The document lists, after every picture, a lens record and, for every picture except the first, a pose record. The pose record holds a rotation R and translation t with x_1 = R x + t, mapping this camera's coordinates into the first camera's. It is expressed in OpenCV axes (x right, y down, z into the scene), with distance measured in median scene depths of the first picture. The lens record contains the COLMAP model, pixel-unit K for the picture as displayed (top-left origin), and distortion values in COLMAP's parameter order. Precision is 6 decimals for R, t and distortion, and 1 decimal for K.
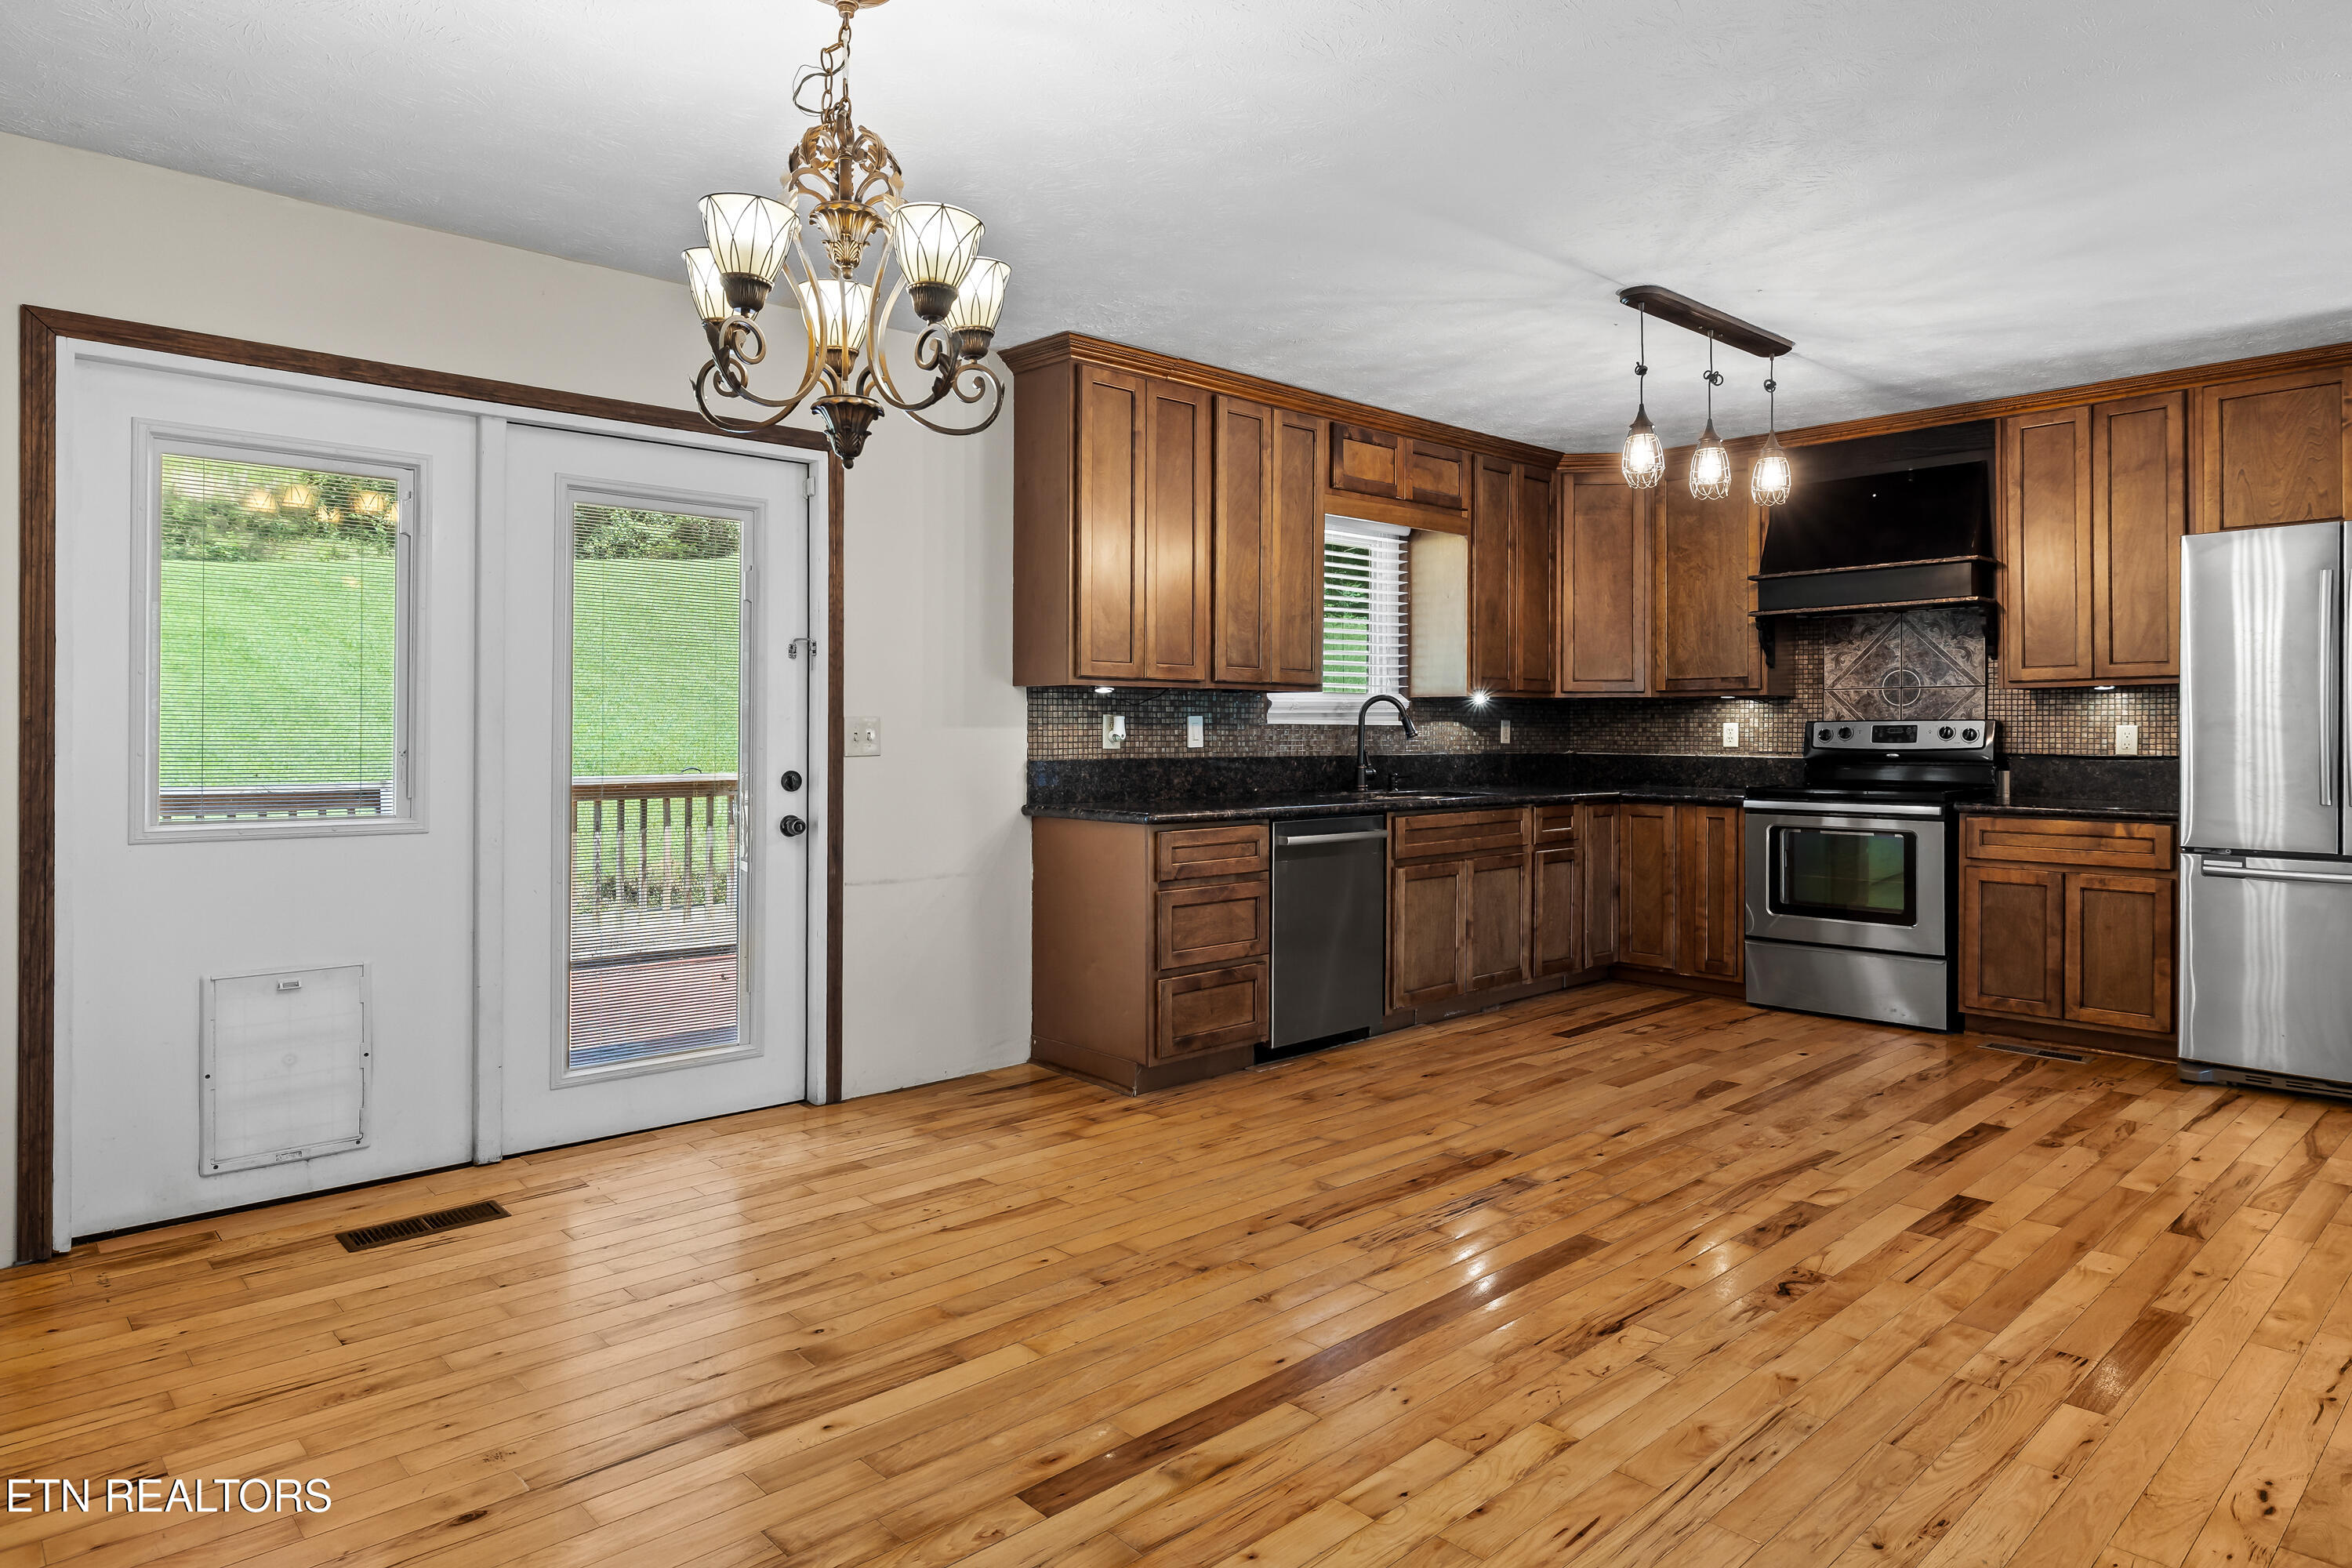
lens RADIAL K [[1314.2, 0, 1148.7], [0, 1314.2, 742.1], [0, 0, 1]] dist [-0.000453, 0.000732]
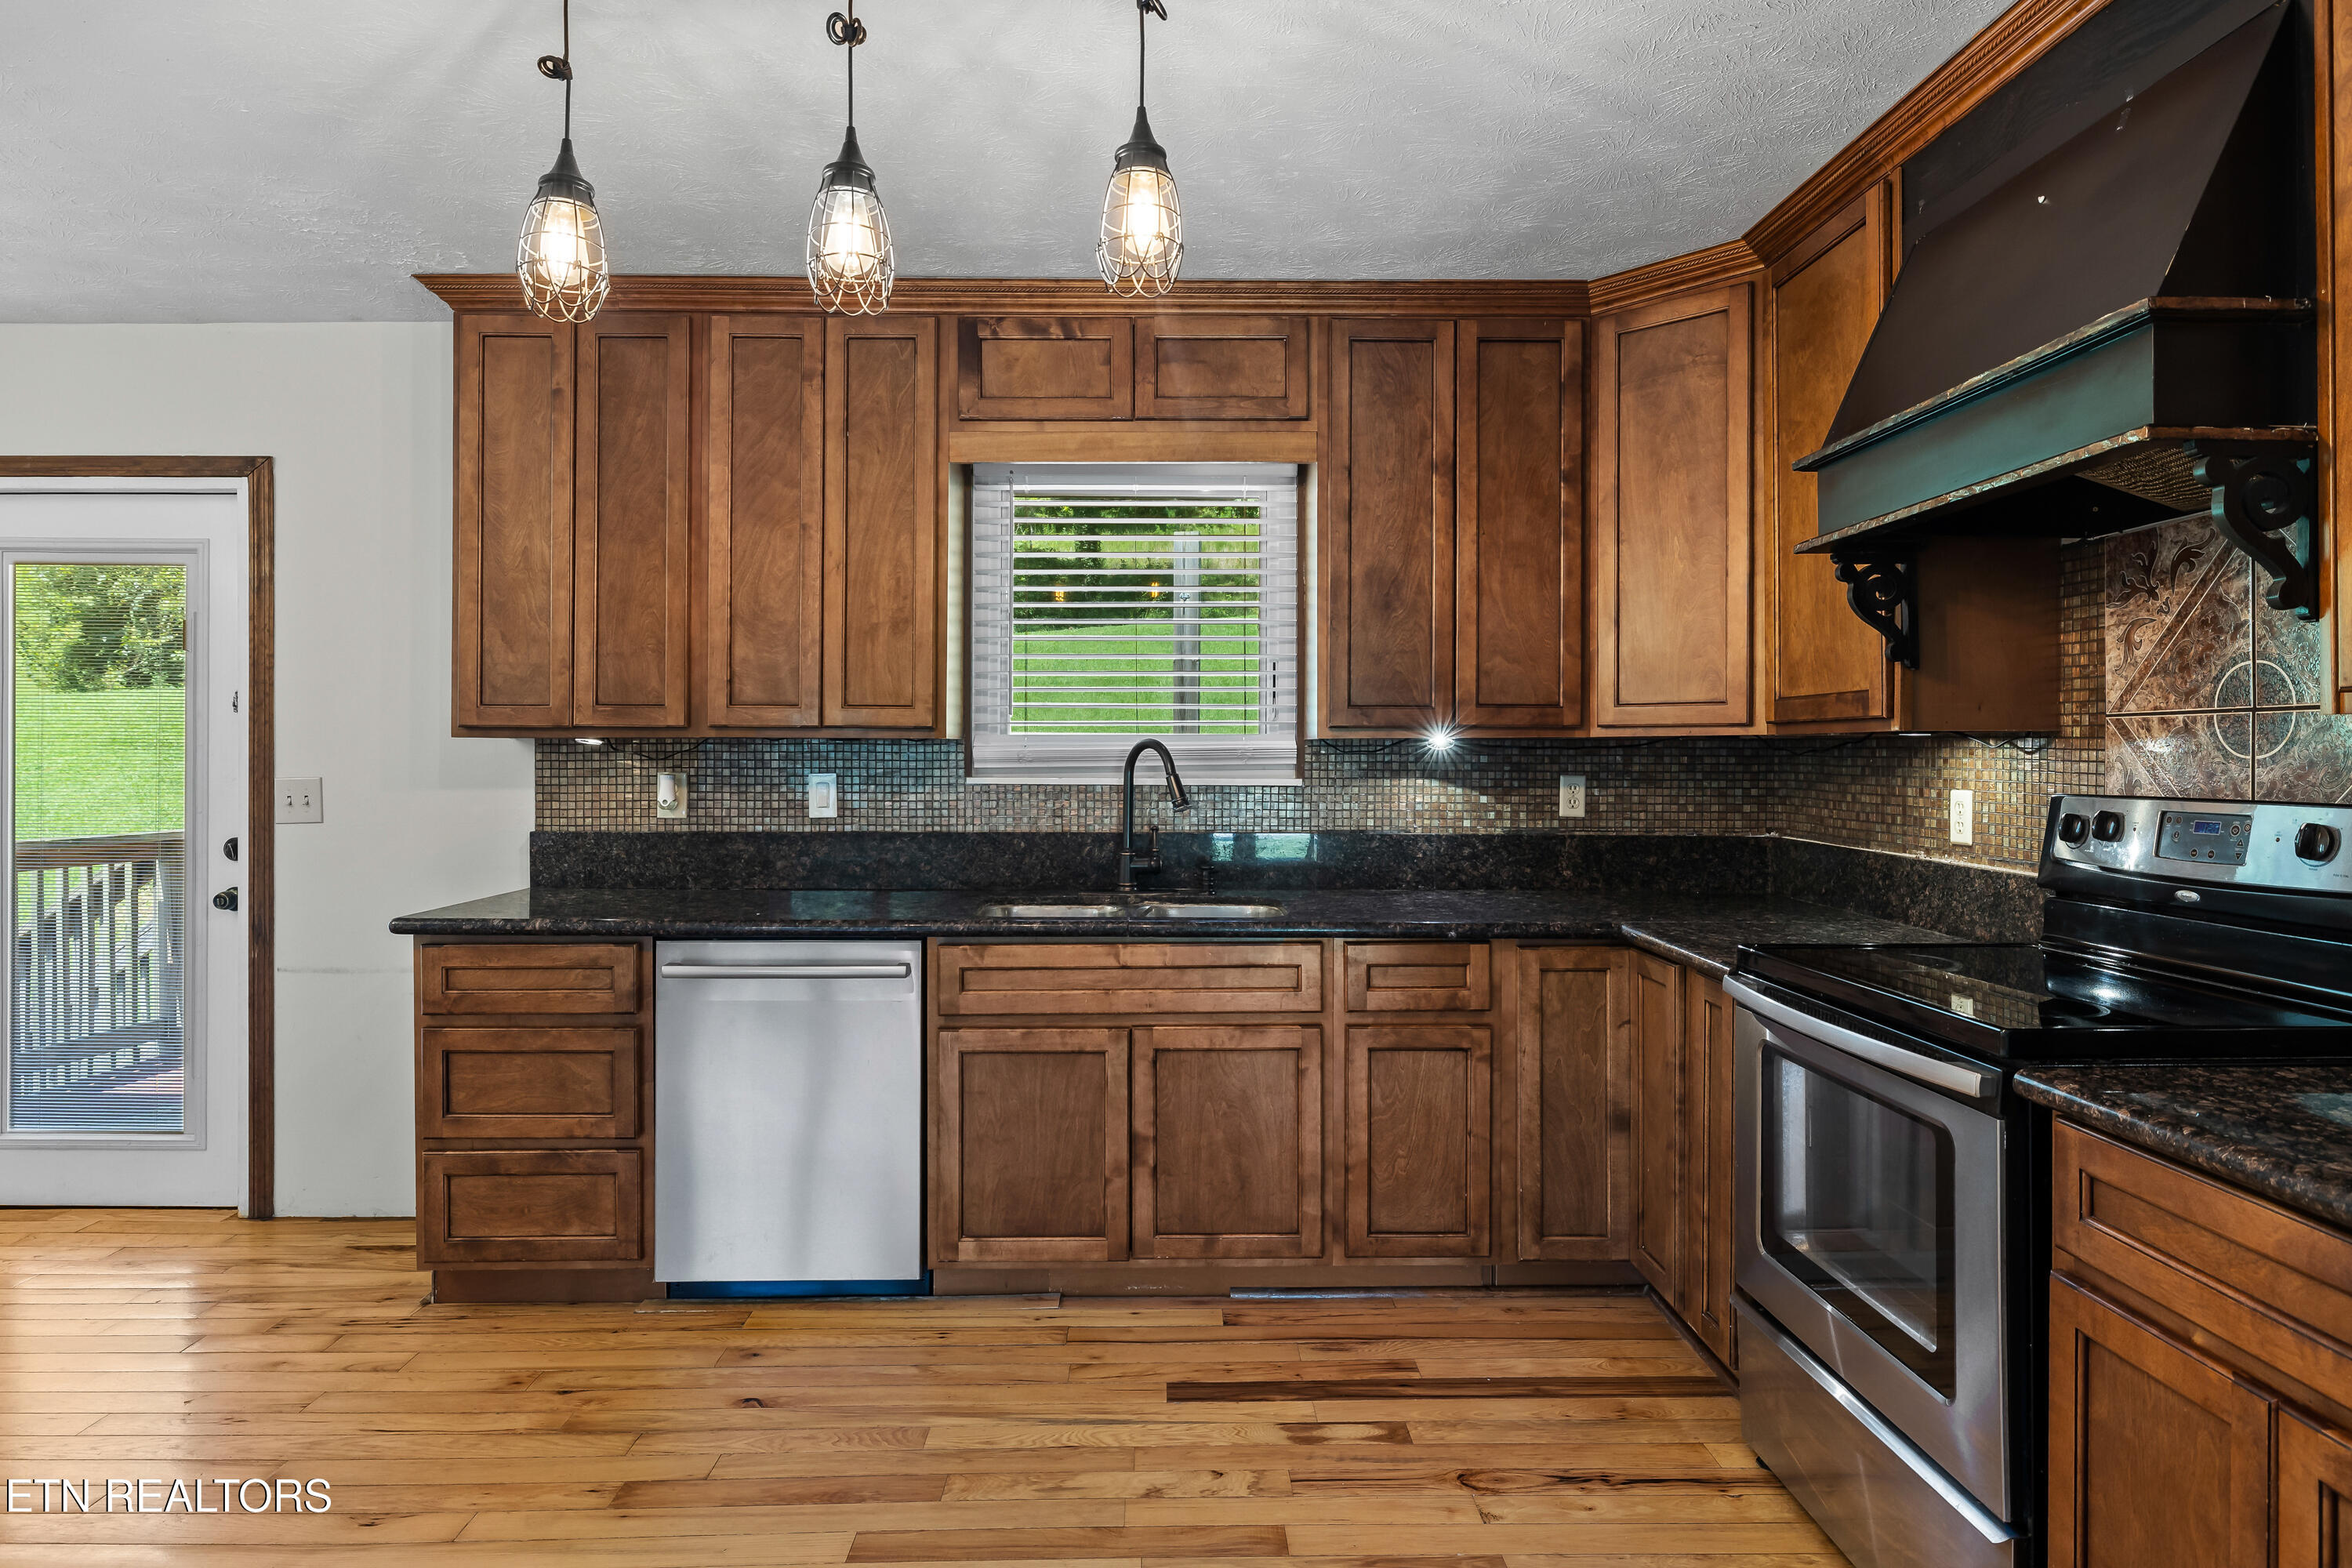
lens RADIAL K [[1314.2, 0, 1166.7], [0, 1314.2, 752.5], [0, 0, 1]] dist [-0.000453, 0.000732]
pose [[0.766002, 0.001500, -0.642836, 0.640610], [-0.005727, 0.999974, -0.004491, -0.029236], [0.642812, 0.007122, 0.765991, 0.584512]]
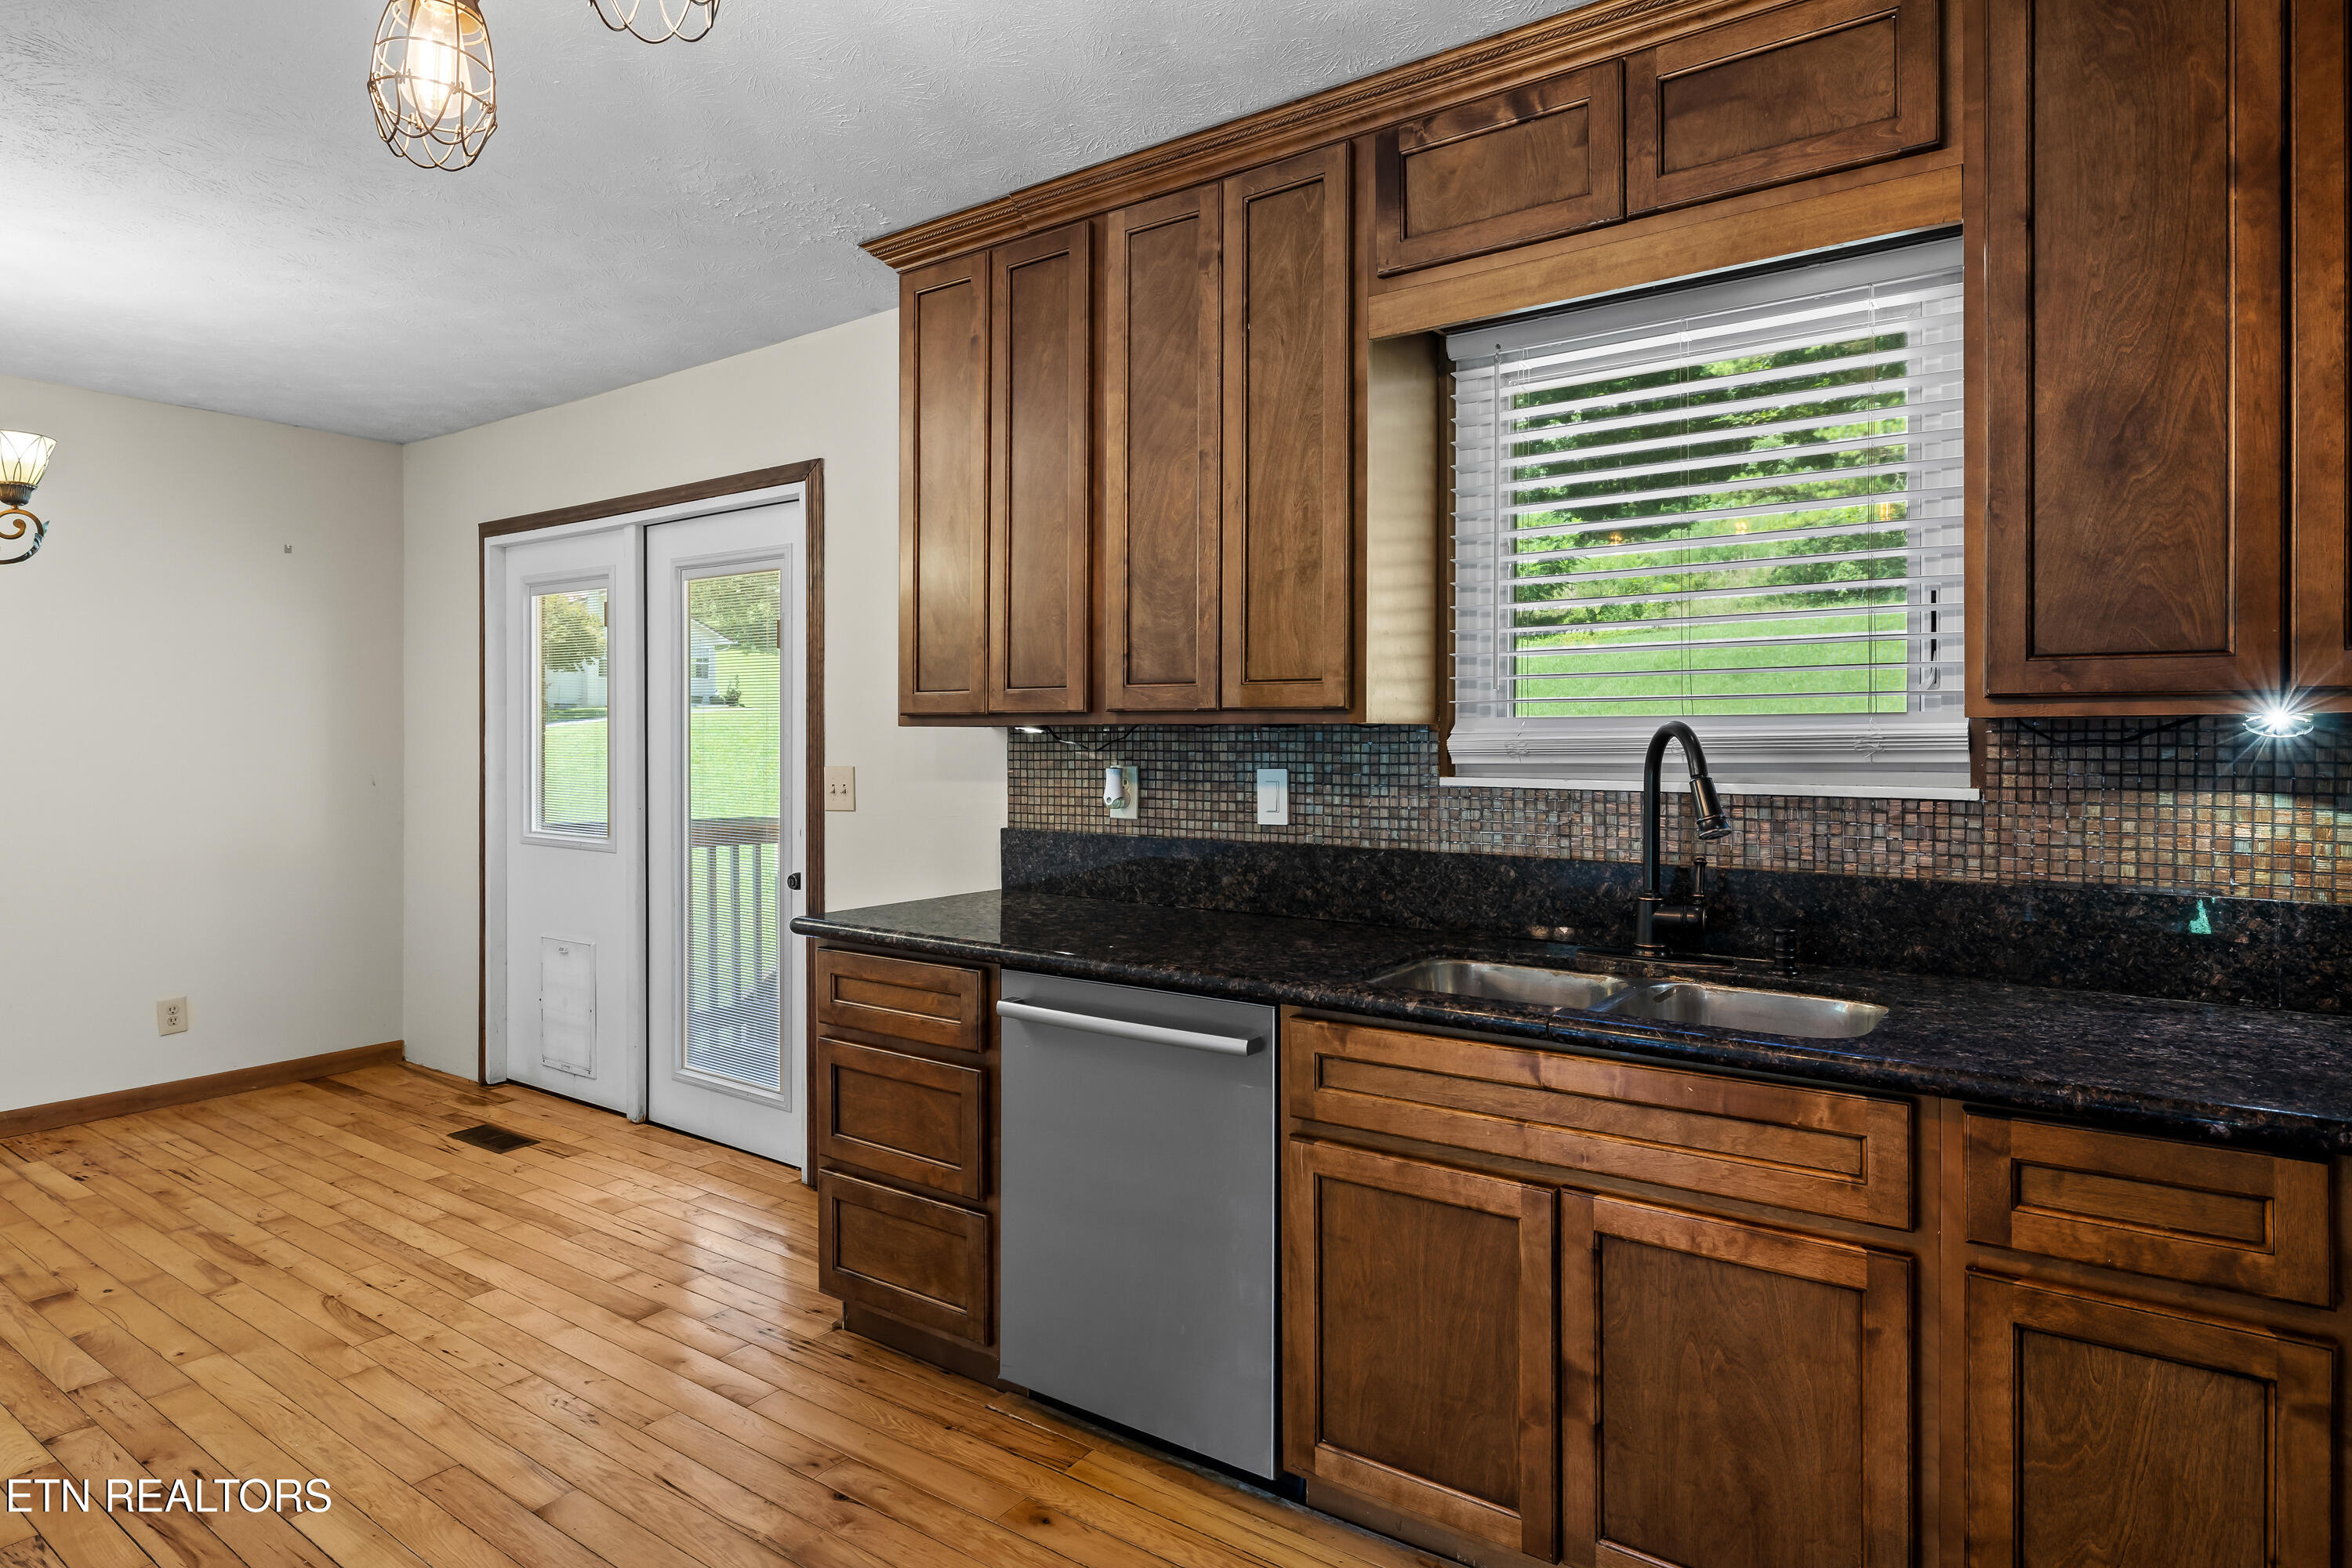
lens RADIAL K [[1314.2, 0, 1173.2], [0, 1314.2, 738.7], [0, 0, 1]] dist [-0.000453, 0.000732]
pose [[0.232267, 0.000427, -0.972652, 0.578954], [-0.005885, 0.999982, -0.000966, -0.032190], [0.972634, 0.005948, 0.232266, 0.838540]]
